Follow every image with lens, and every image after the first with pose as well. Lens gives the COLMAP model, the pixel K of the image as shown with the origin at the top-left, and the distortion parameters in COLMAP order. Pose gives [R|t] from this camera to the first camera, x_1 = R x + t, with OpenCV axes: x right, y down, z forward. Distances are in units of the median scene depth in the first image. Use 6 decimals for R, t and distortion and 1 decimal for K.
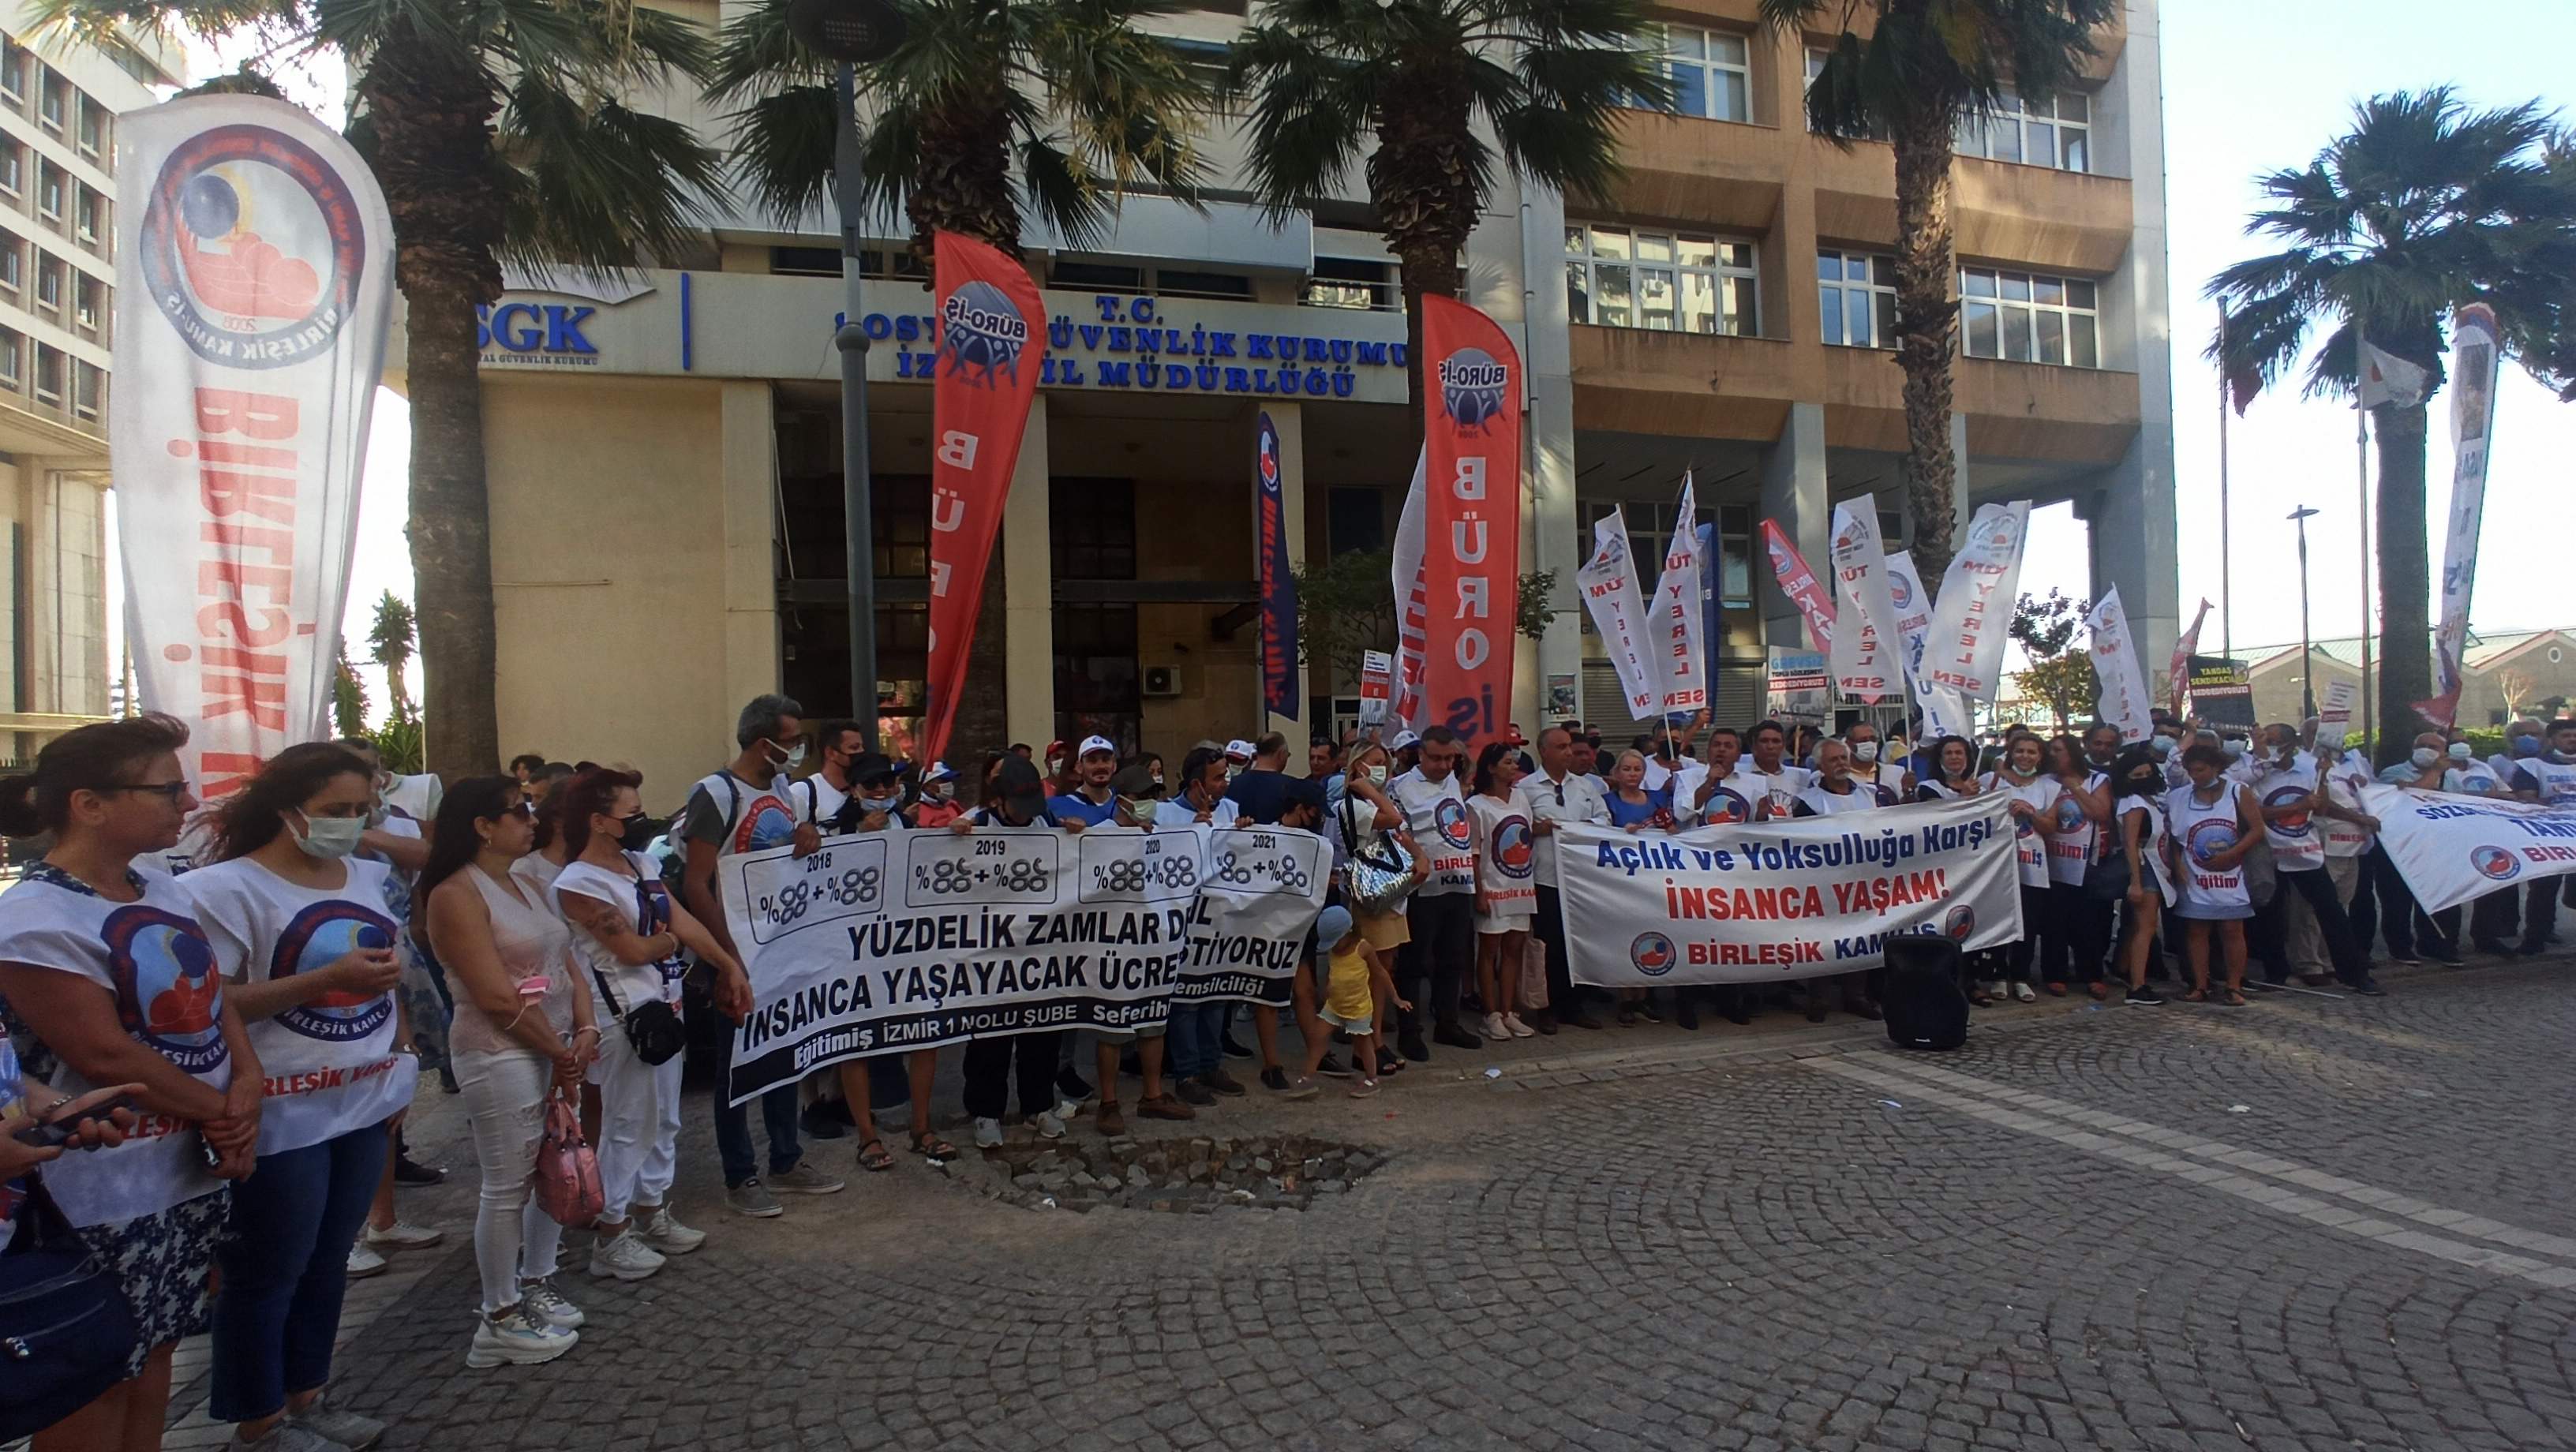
lens RADIAL K [[1181.4, 0, 1285.2], [0, 1181.4, 744.9], [0, 0, 1]] dist [-0.030571, 0.014066]
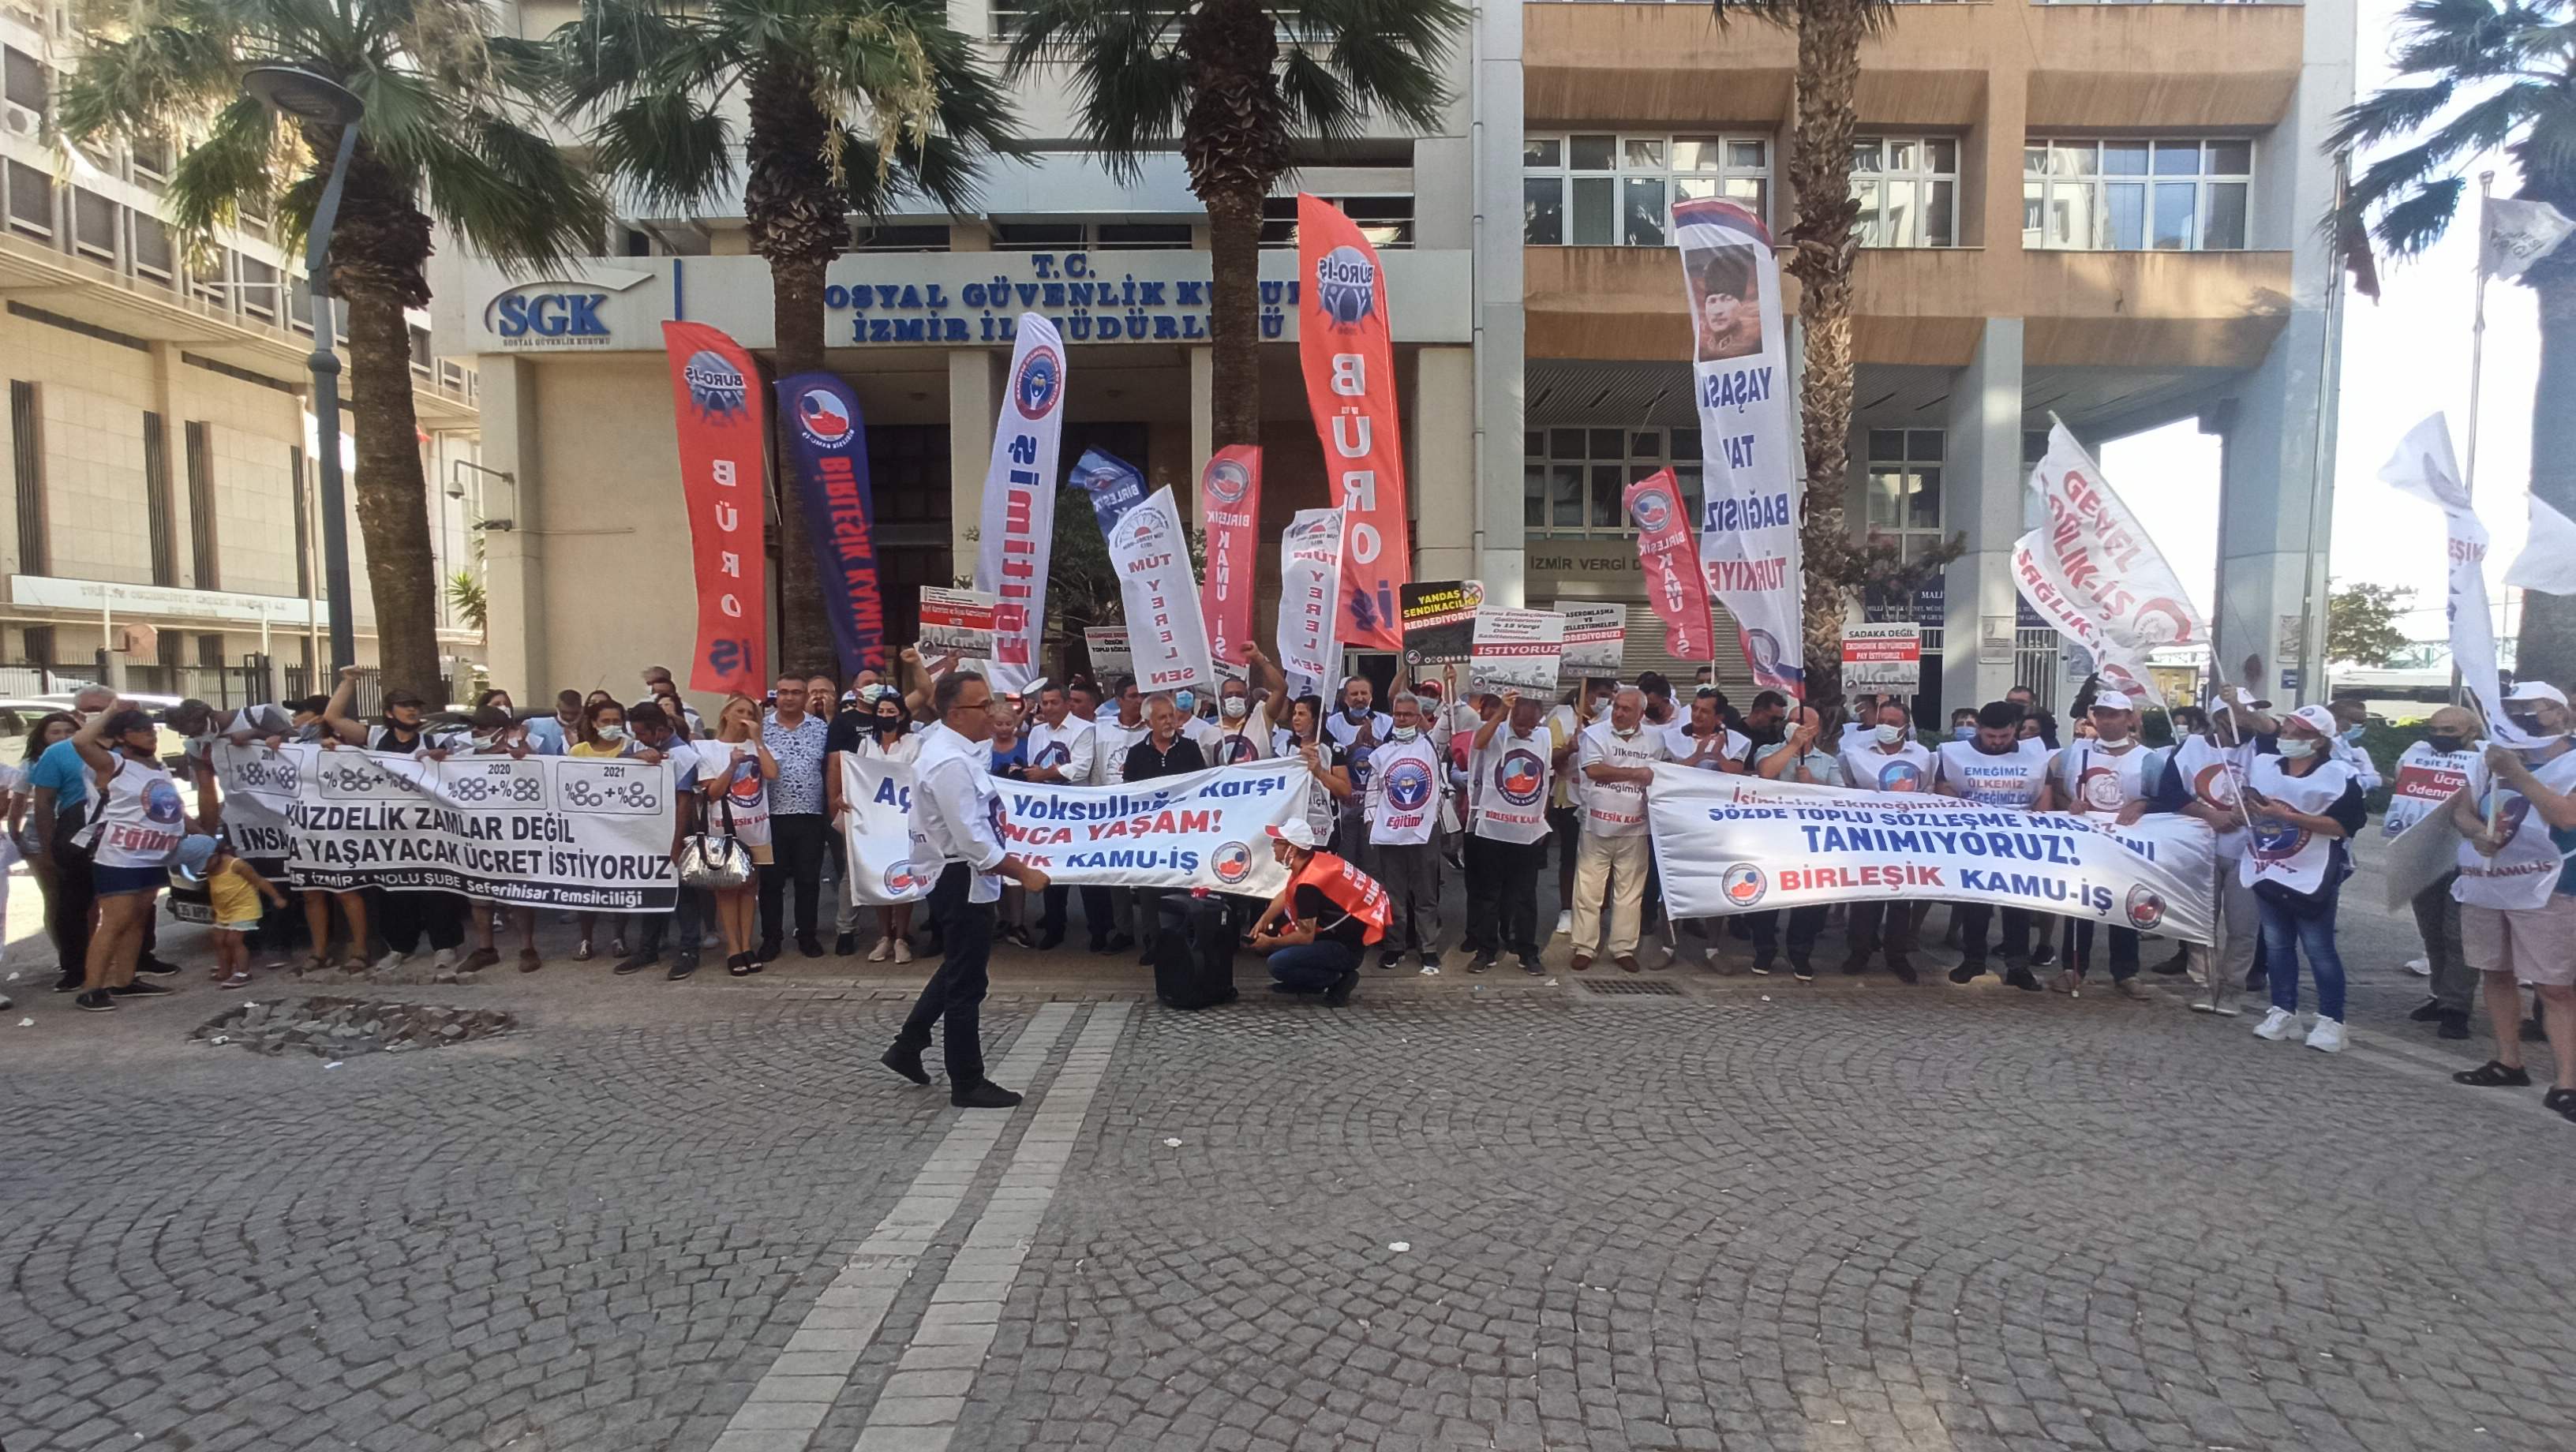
lens RADIAL K [[1181.4, 0, 1288.6], [0, 1181.4, 744.0], [0, 0, 1]] dist [-0.030571, 0.014066]
pose [[0.969635, 0.035421, -0.241980, 0.435604], [-0.021218, 0.997909, 0.061050, -0.013014], [0.243636, -0.054061, 0.968359, 0.012361]]
